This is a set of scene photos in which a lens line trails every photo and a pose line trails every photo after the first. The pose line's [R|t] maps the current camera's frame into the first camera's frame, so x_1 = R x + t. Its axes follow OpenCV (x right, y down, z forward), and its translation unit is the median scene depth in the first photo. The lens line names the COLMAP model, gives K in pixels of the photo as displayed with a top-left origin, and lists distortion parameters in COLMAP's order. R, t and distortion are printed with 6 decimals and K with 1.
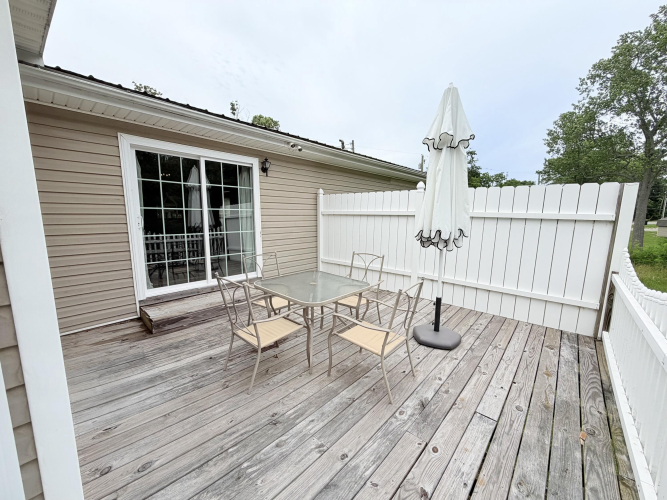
lens RADIAL K [[266.5, 0, 330.3], [0, 266.5, 250.5], [0, 0, 1]] dist [0.000308, 0.000097]
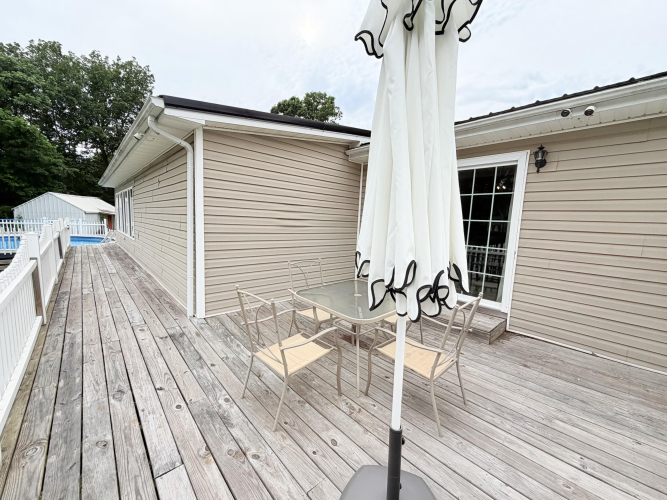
lens RADIAL K [[266.5, 0, 332.4], [0, 266.5, 250.7], [0, 0, 1]] dist [0.000308, 0.000097]
pose [[-0.091624, 0.106306, -0.990103, 0.894802], [-0.175015, 0.977089, 0.121104, -0.130391], [0.980293, 0.184379, -0.070919, 1.010885]]
